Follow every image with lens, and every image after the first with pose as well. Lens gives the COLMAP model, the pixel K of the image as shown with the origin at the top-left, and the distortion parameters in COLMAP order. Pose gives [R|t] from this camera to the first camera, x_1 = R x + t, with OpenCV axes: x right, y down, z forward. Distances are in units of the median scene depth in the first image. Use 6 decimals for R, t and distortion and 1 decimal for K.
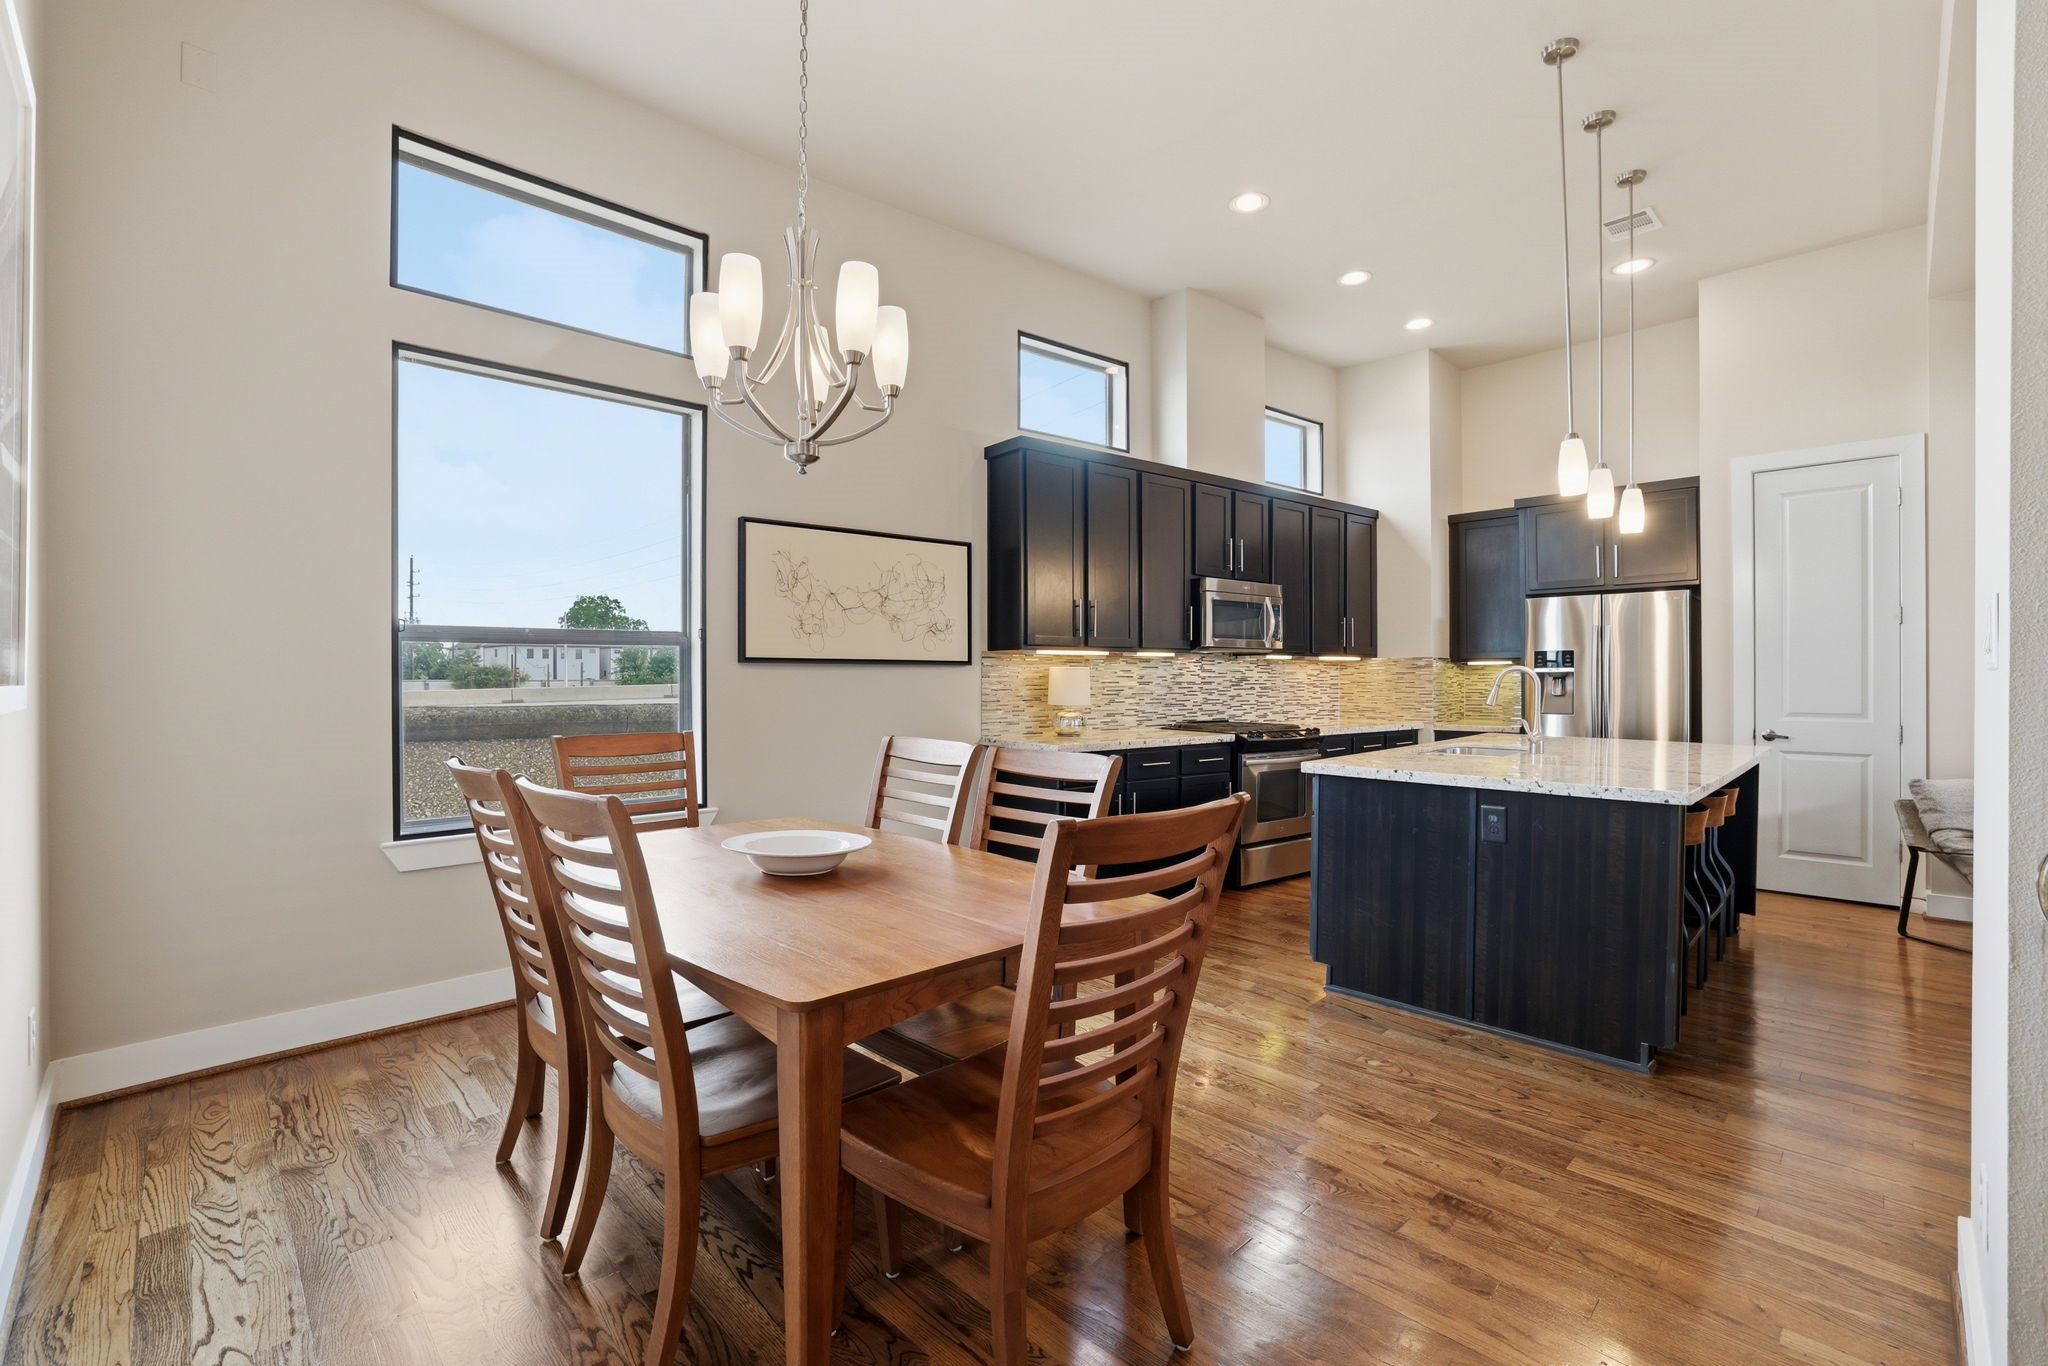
lens RADIAL K [[912.0, 0, 1017.8], [0, 912.0, 667.2], [0, 0, 1]] dist [-0.001291, 0.000471]
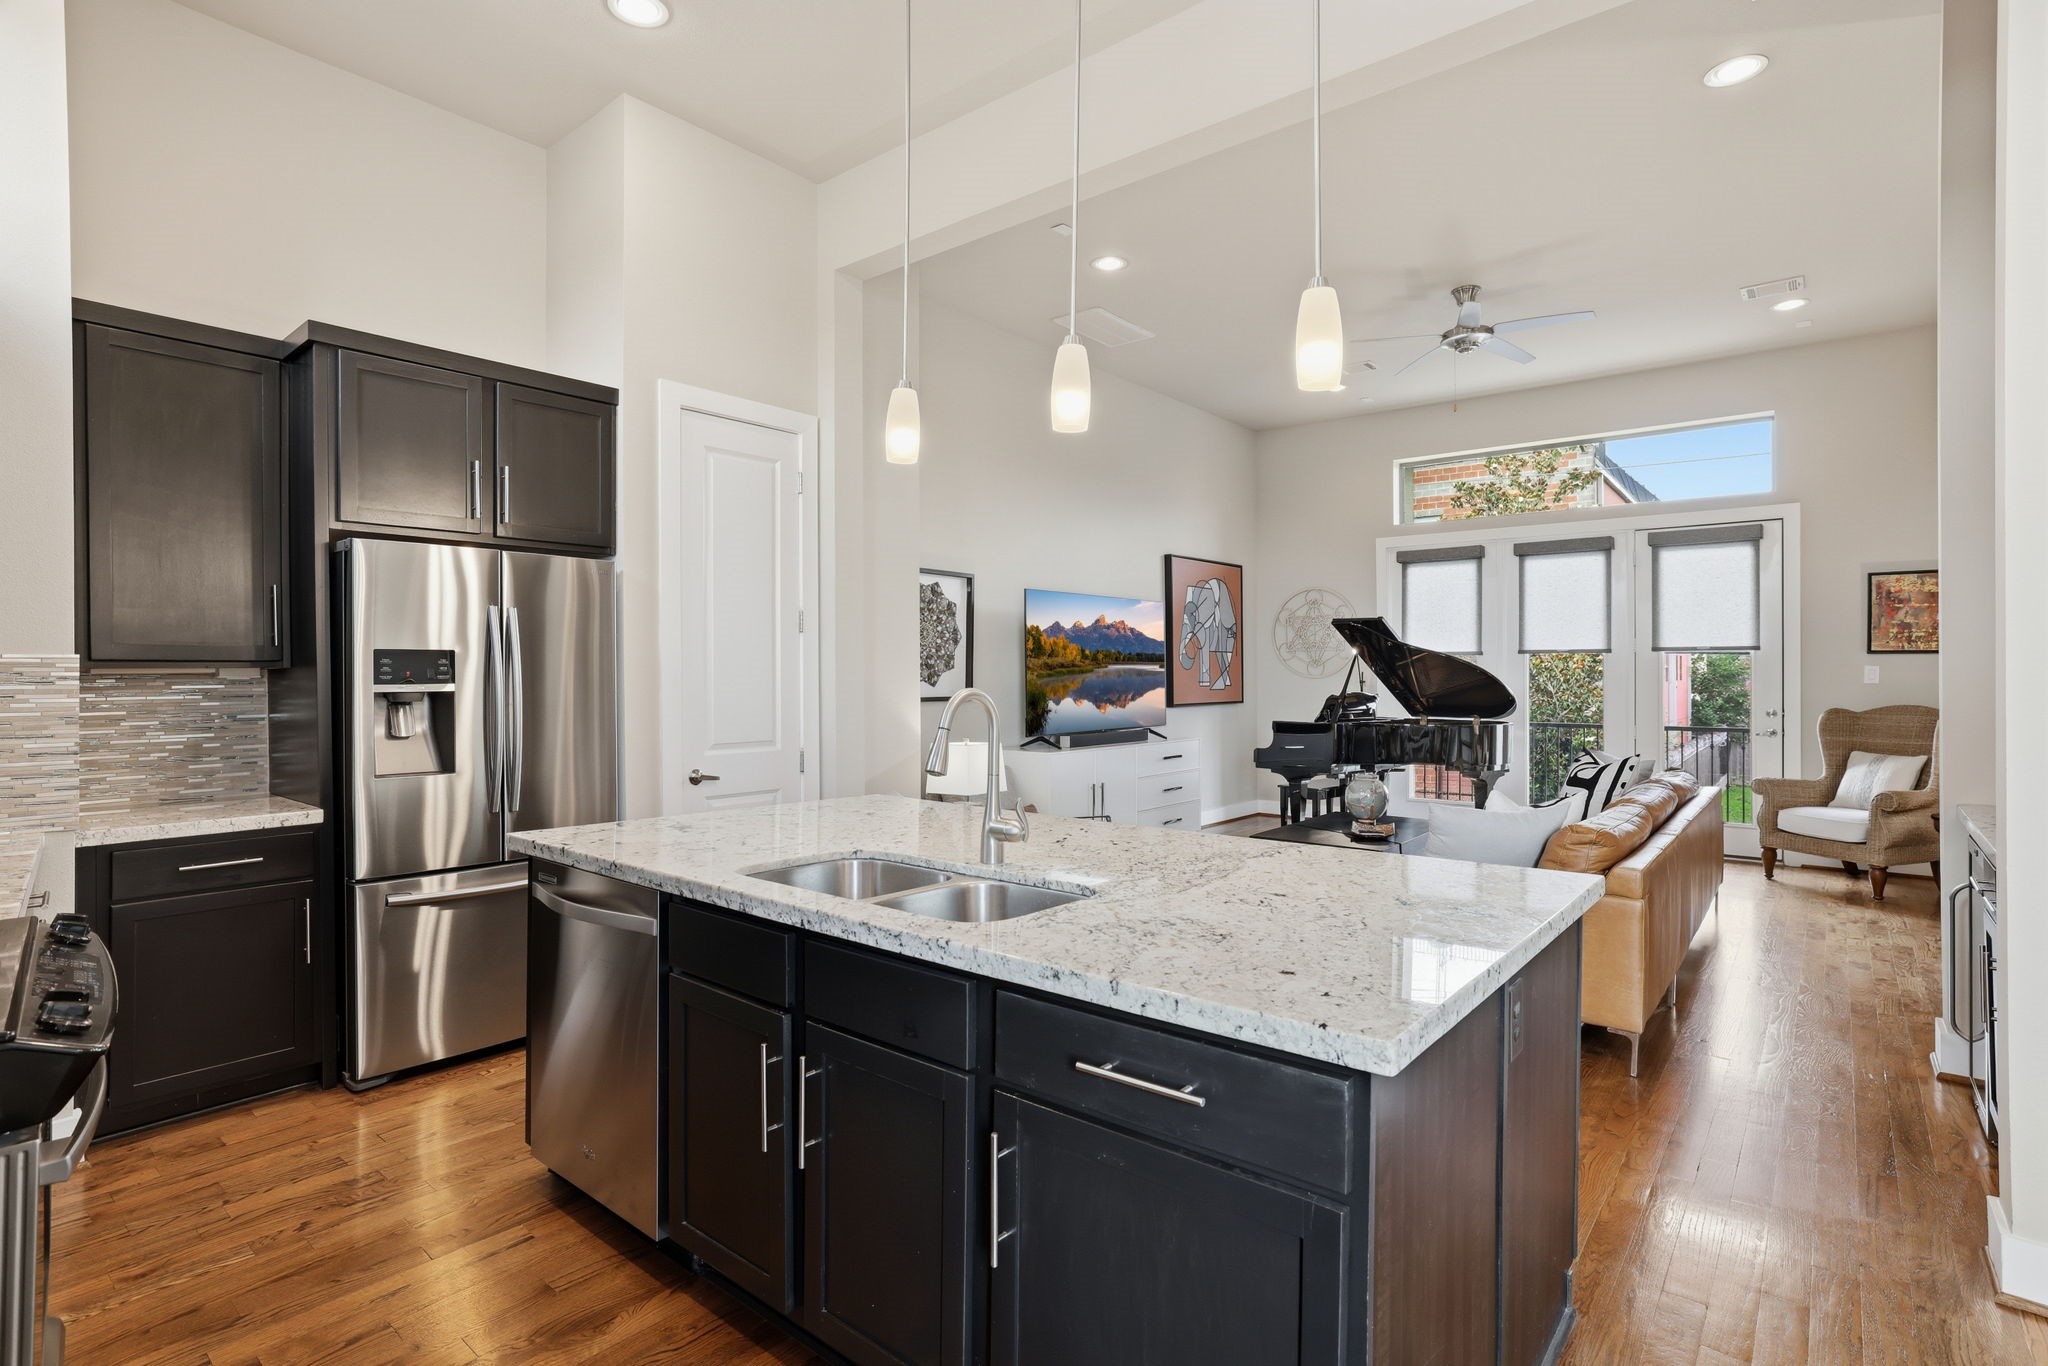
lens RADIAL K [[1014.8, 0, 1024.0], [0, 1014.8, 683.0], [0, 0, 1]] dist [-0.001981, -0.000038]
pose [[-0.104088, 0.000725, 0.994568, -0.005922], [0.001857, 0.999998, -0.000534, 0.000612], [-0.994566, 0.001791, -0.104089, 0.828996]]
